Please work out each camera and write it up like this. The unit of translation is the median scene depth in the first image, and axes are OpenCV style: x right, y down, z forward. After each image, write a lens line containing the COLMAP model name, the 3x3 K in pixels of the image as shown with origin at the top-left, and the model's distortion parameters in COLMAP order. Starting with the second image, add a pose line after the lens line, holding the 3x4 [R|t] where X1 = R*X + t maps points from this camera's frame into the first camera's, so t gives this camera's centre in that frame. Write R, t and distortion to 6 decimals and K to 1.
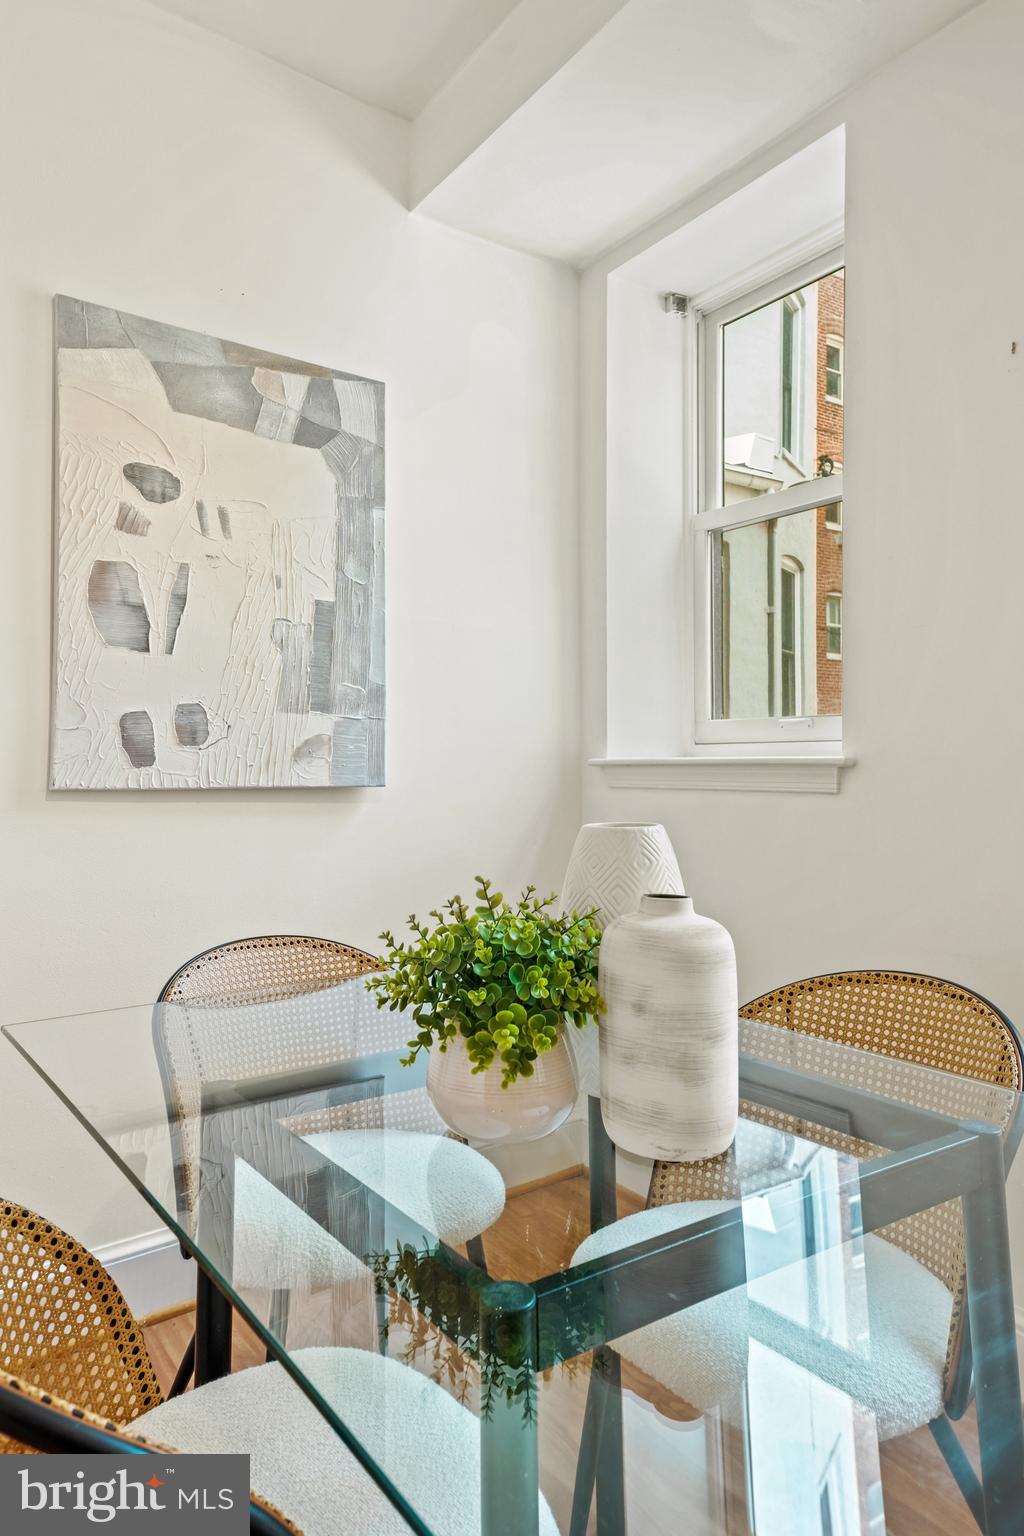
lens RADIAL K [[995.8, 0, 514.7], [0, 995.8, 734.4], [0, 0, 1]] dist [0.080224, 0.003078]
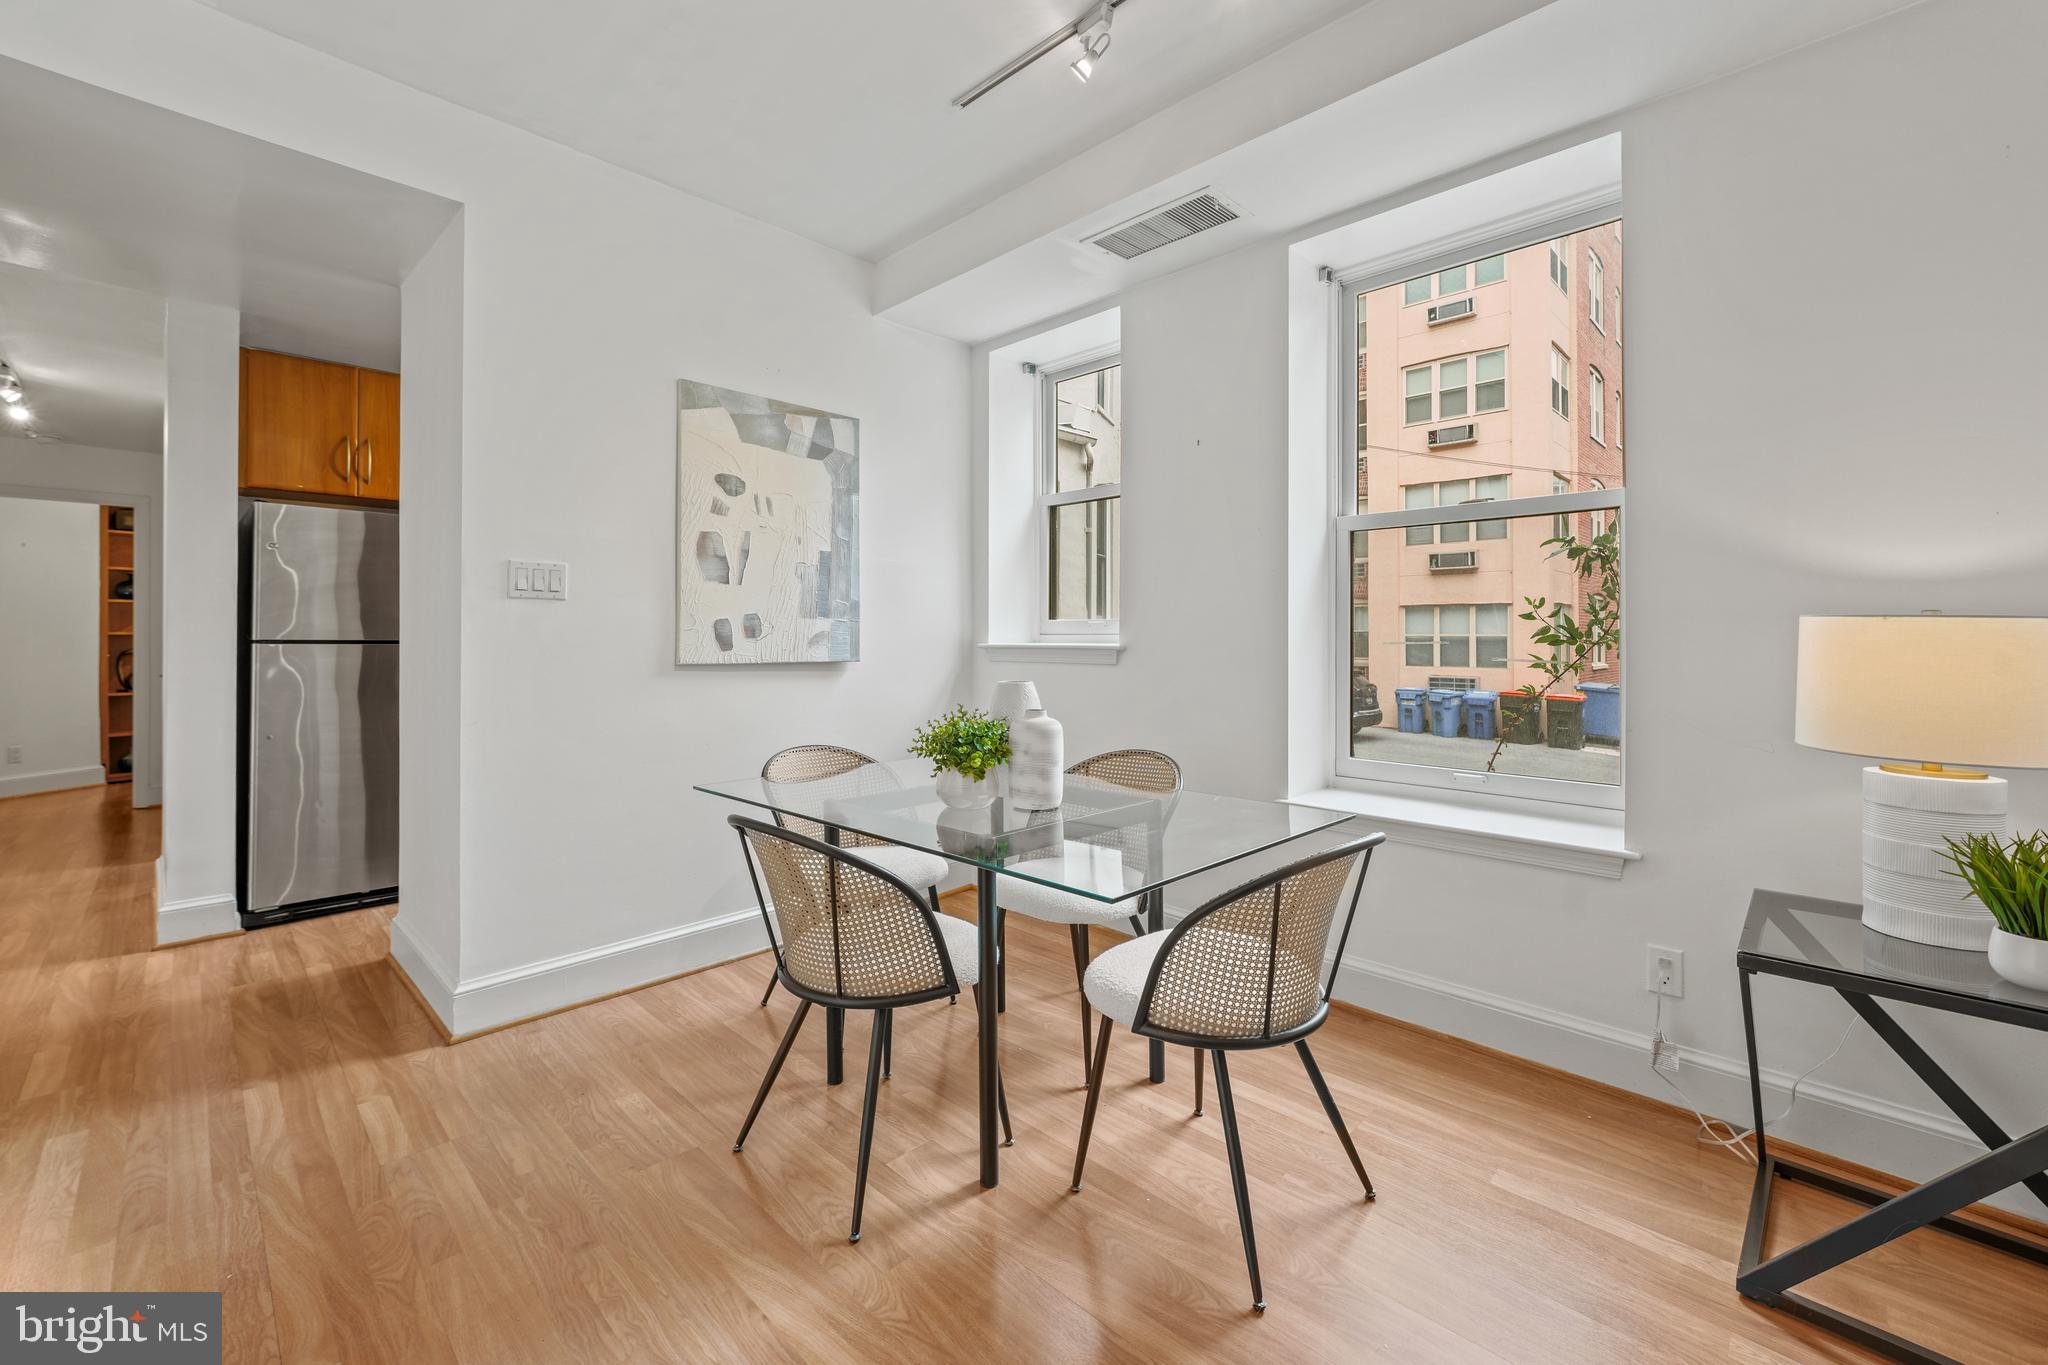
lens RADIAL K [[836.0, 0, 1025.8], [0, 836.0, 654.4], [0, 0, 1]] dist [0.016379, 0.003713]
pose [[0.985065, -0.001591, 0.172178, -0.104455], [-0.007655, 0.998564, 0.053020, -0.038862], [-0.172015, -0.053546, 0.983638, -0.466751]]
